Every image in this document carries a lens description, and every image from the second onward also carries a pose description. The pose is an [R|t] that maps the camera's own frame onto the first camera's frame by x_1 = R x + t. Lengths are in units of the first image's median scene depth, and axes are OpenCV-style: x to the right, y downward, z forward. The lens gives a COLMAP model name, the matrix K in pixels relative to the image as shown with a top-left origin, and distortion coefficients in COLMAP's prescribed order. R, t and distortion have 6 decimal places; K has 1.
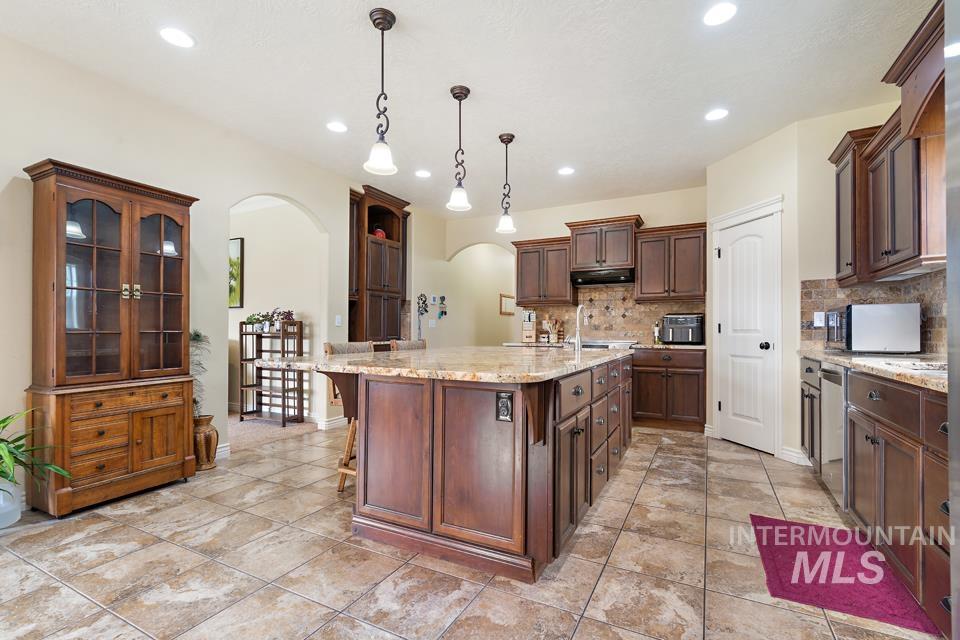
lens RADIAL K [[437.4, 0, 494.1], [0, 437.4, 328.2], [0, 0, 1]] dist [-0.005062, -0.000207]
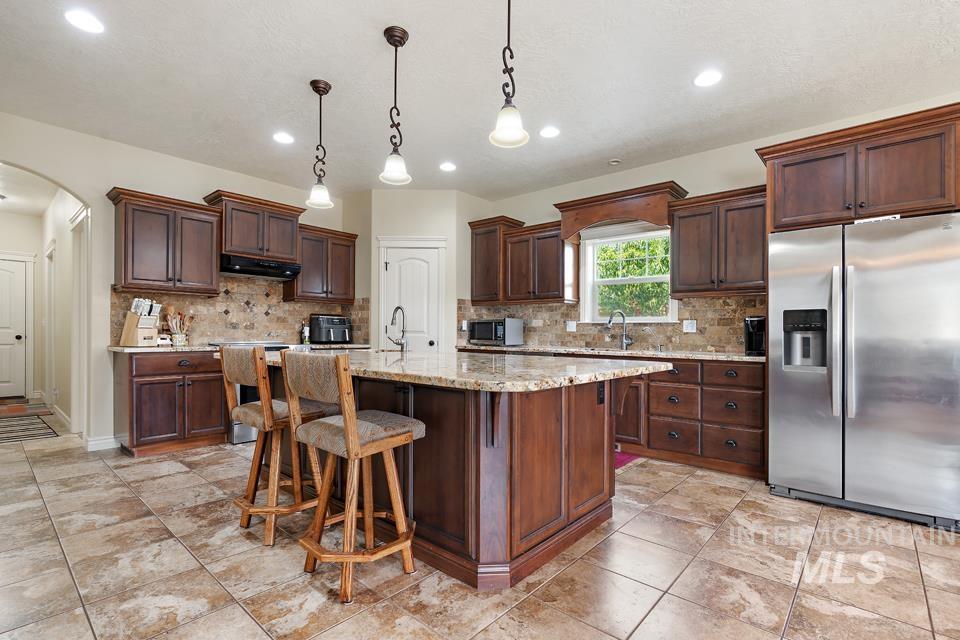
lens RADIAL K [[437.5, 0, 476.9], [0, 437.5, 339.2], [0, 0, 1]] dist [-0.002462, 0.000173]
pose [[0.257082, -0.011940, 0.966316, -0.596261], [-0.016916, 0.999715, 0.016853, 0.002342], [-0.966241, -0.020679, 0.256807, 0.458523]]
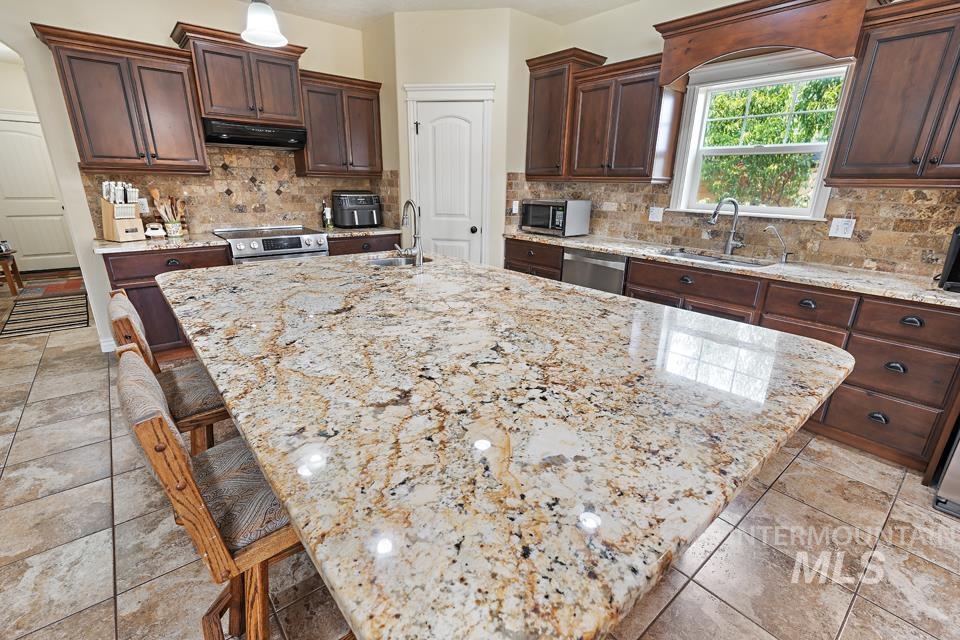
lens RADIAL K [[421.7, 0, 481.0], [0, 421.7, 324.0], [0, 0, 1]] dist [-0.001734, 0.000730]
pose [[0.400984, -0.284432, 0.870810, -0.338134], [-0.024142, 0.946966, 0.320424, -0.070212], [-0.915767, -0.149509, 0.372852, 0.488990]]
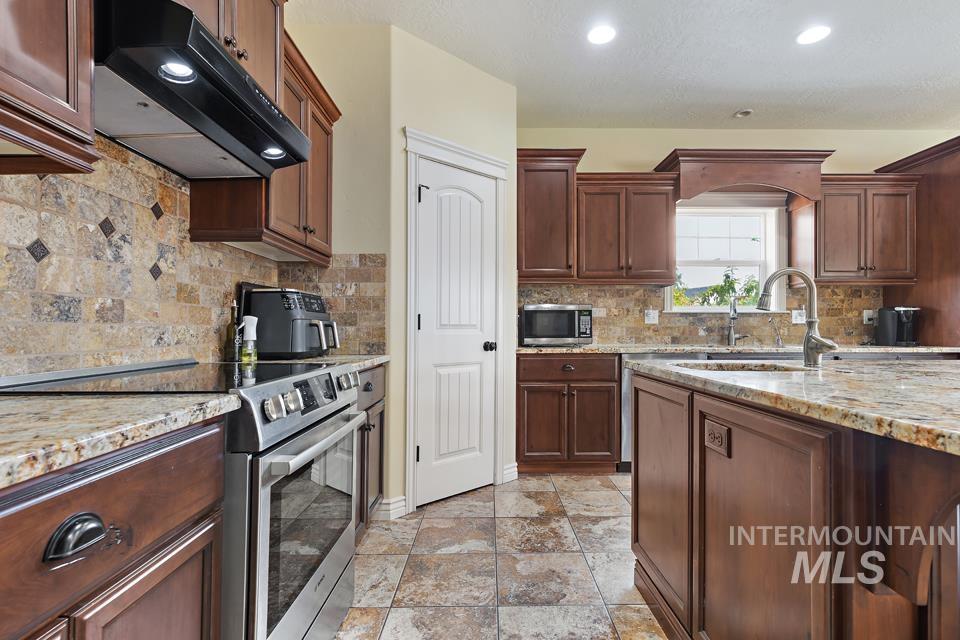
lens RADIAL K [[455.9, 0, 487.3], [0, 455.9, 330.2], [0, 0, 1]] dist [0.028027, -0.000018]
pose [[-0.454214, -0.003439, 0.890886, -0.078820], [-0.004447, 0.999989, 0.001593, 0.010004], [-0.890882, -0.003238, -0.454224, 1.228446]]
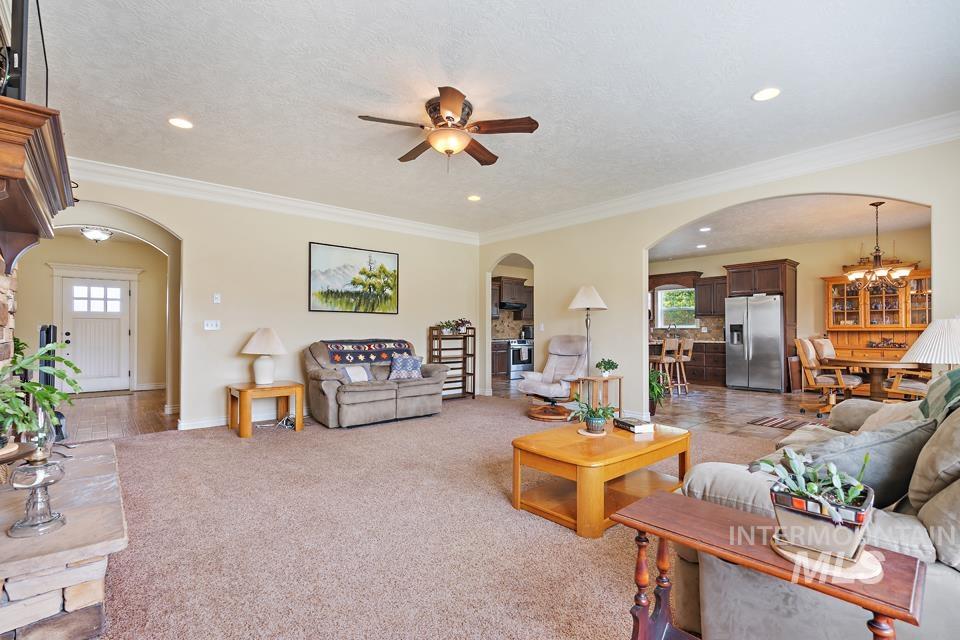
lens RADIAL K [[439.4, 0, 483.2], [0, 439.4, 330.2], [0, 0, 1]] dist [0.000537, 0.000063]
pose [[0.384201, 0.004688, 0.923238, -2.077301], [-0.005643, 0.999980, -0.002730, -0.002331], [-0.923232, -0.004161, 0.384219, 0.435129]]
